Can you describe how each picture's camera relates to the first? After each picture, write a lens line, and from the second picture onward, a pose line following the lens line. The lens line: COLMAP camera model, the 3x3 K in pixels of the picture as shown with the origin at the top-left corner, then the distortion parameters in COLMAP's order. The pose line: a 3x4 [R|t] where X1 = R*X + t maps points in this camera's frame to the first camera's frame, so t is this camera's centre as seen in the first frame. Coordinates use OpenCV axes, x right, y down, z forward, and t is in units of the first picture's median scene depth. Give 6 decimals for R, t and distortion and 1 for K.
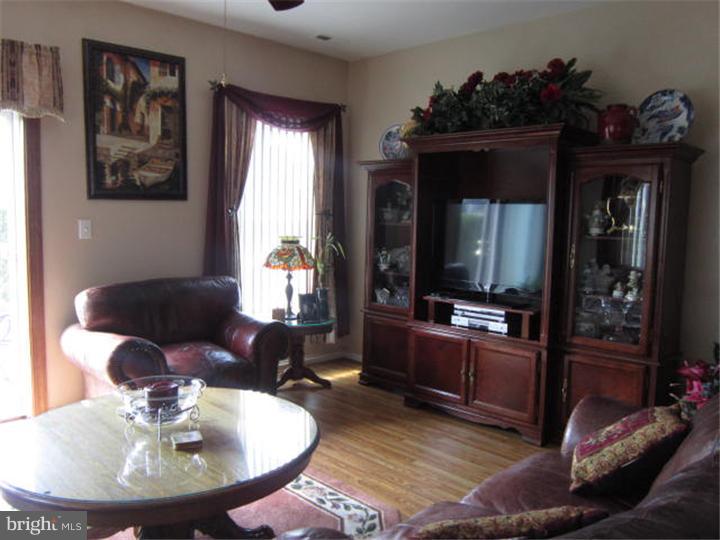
lens RADIAL K [[594.6, 0, 360.0], [0, 594.6, 270.0], [0, 0, 1]] dist [-0.014363, -0.014423]
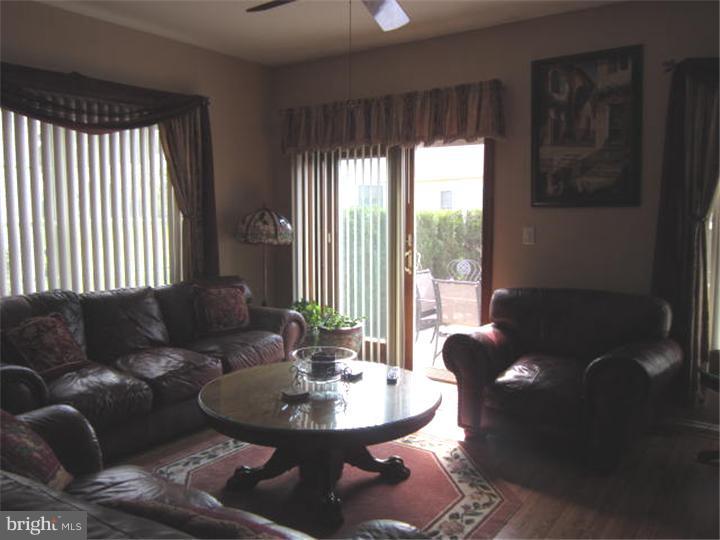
lens RADIAL K [[594.6, 0, 360.0], [0, 594.6, 270.0], [0, 0, 1]] dist [-0.014363, -0.014423]
pose [[0.185020, 0.068658, -0.980334, 0.537324], [-0.093610, 0.994252, 0.051966, -0.032567], [0.978266, 0.082155, 0.190383, 0.475988]]
